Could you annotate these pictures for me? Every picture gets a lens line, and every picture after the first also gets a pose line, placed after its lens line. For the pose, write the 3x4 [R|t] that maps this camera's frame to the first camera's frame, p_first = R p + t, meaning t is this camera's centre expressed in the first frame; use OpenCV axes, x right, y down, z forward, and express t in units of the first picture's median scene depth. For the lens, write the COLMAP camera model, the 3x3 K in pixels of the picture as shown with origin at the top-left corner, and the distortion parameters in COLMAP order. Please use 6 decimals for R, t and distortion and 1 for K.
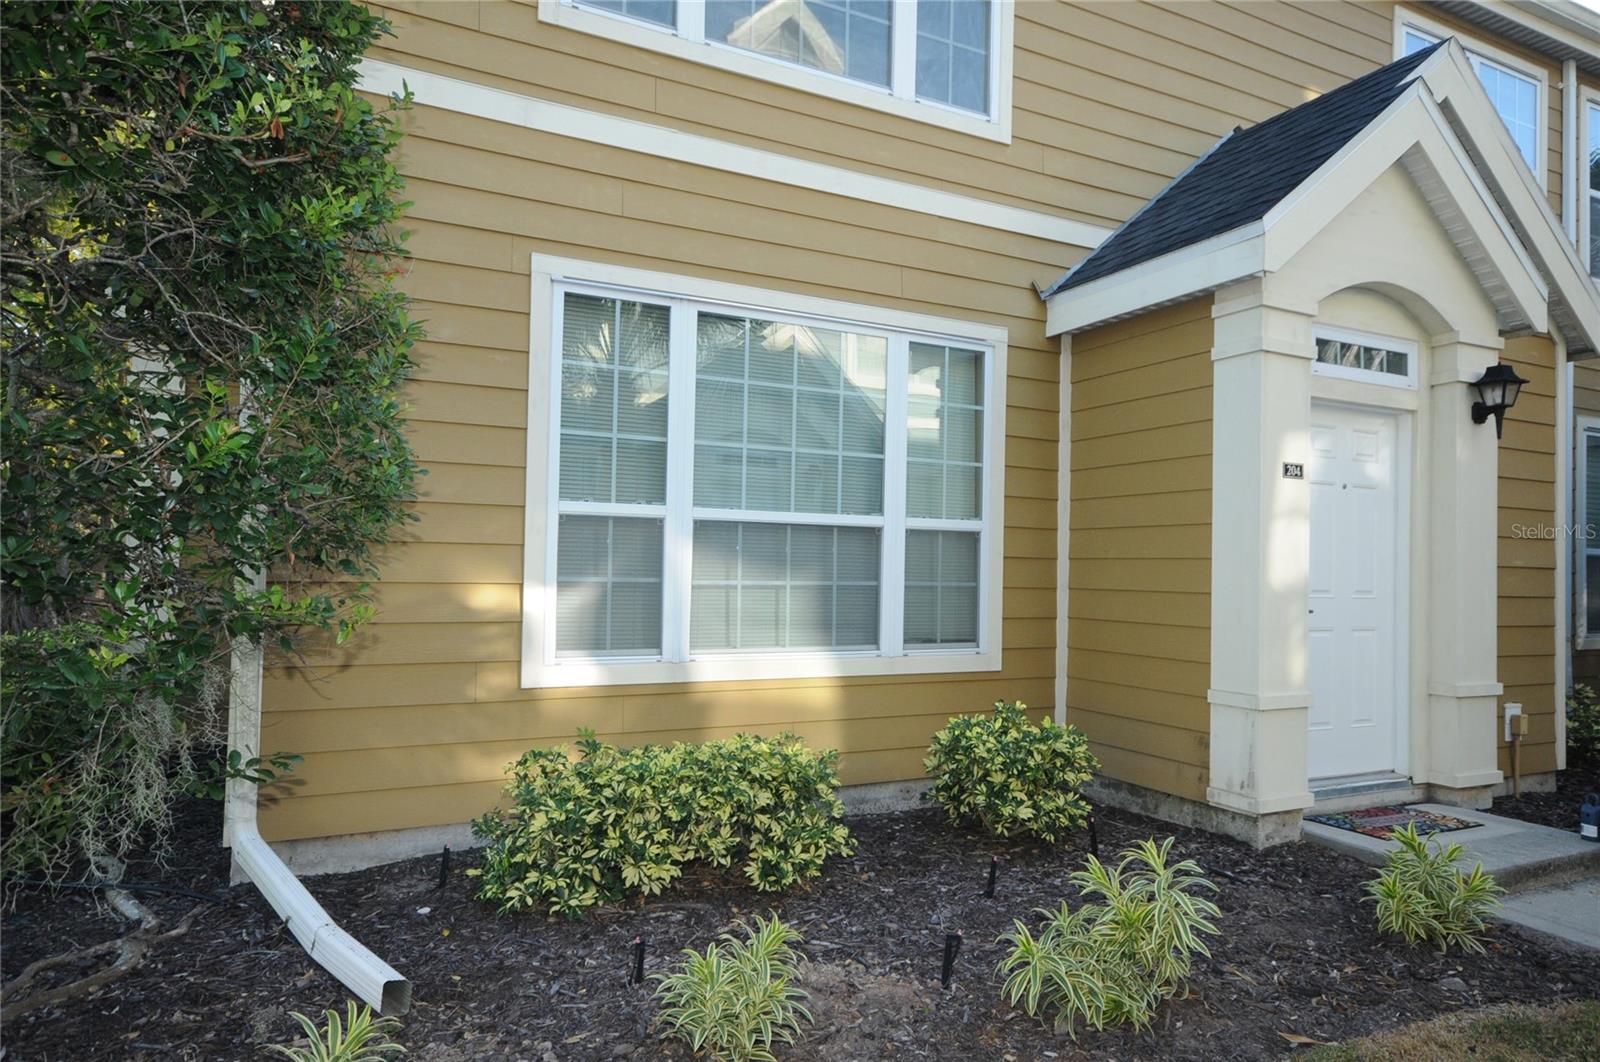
lens RADIAL K [[1013.2, 0, 800.0], [0, 1013.2, 531.0], [0, 0, 1]] dist [0.008494, 0.001646]
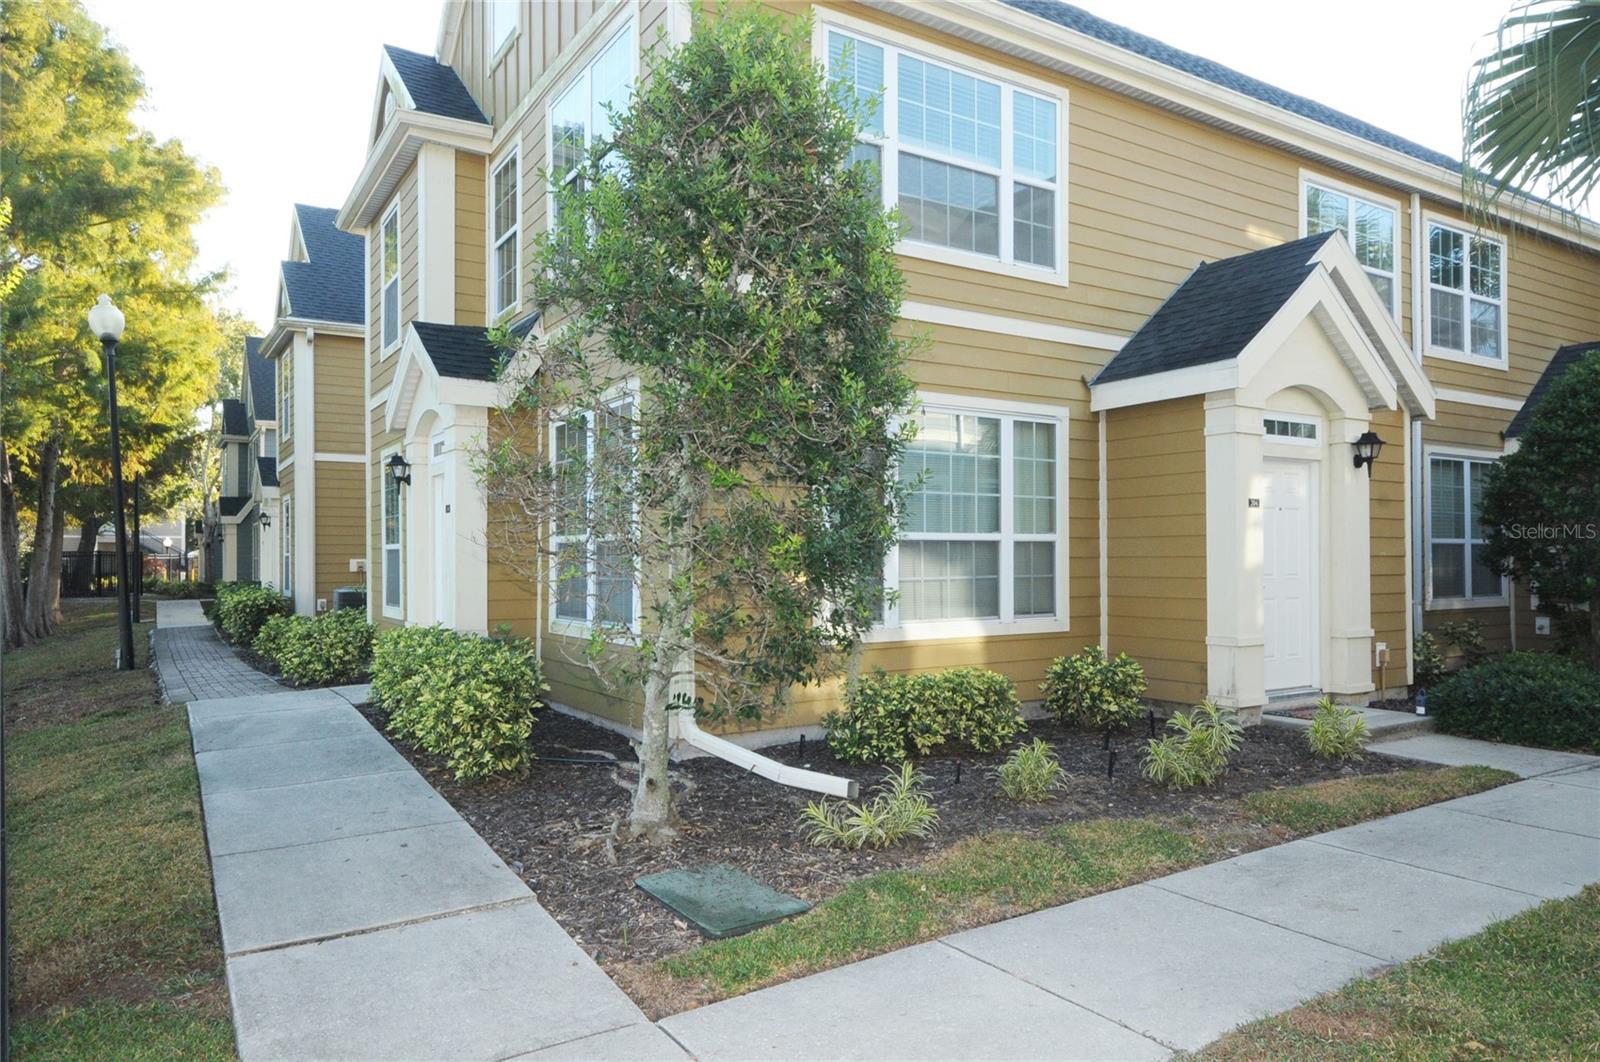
lens RADIAL K [[1075.6, 0, 800.0], [0, 1075.6, 531.0], [0, 0, 1]] dist [0.001887, -0.000146]
pose [[0.994272, -0.020818, 0.104834, -0.393800], [0.019704, 0.999738, 0.011648, -0.043484], [-0.105049, -0.009516, 0.994421, -0.605842]]
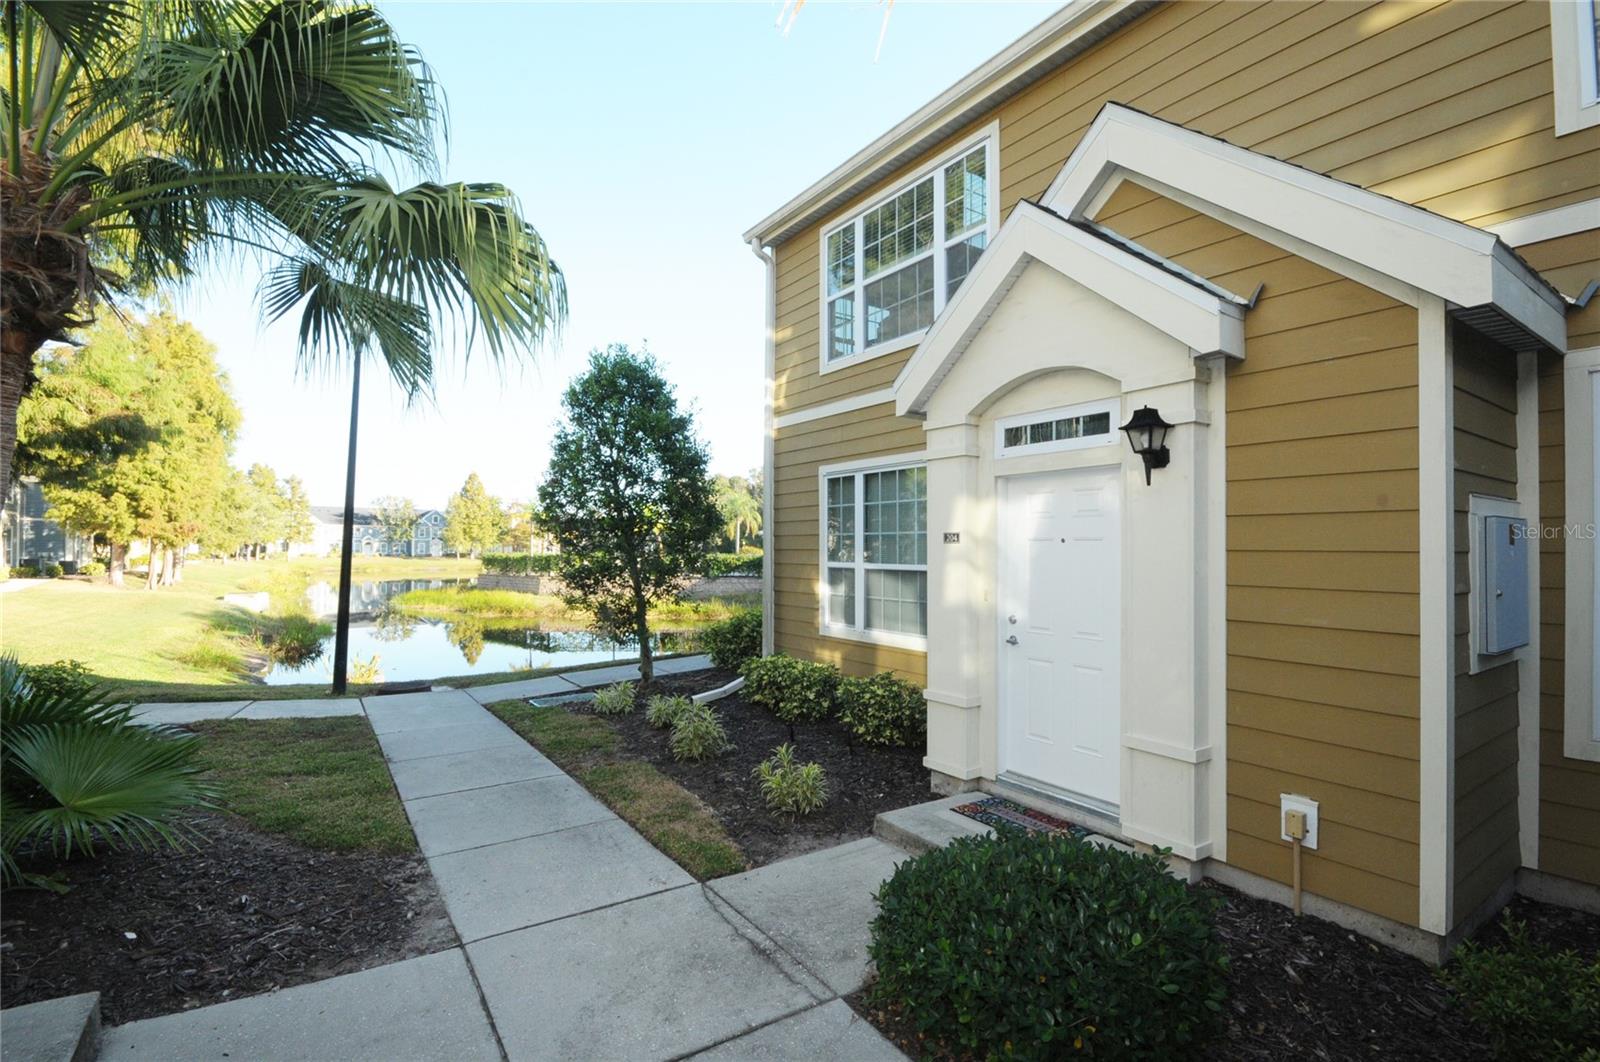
lens RADIAL K [[734.2, 0, 800.0], [0, 734.2, 531.0], [0, 0, 1]] dist [0.001056, 0.000055]
pose [[0.112171, -0.038376, -0.992948, 1.318443], [0.022916, 0.999088, -0.036024, -0.032948], [0.993425, -0.018714, 0.112948, 0.604465]]
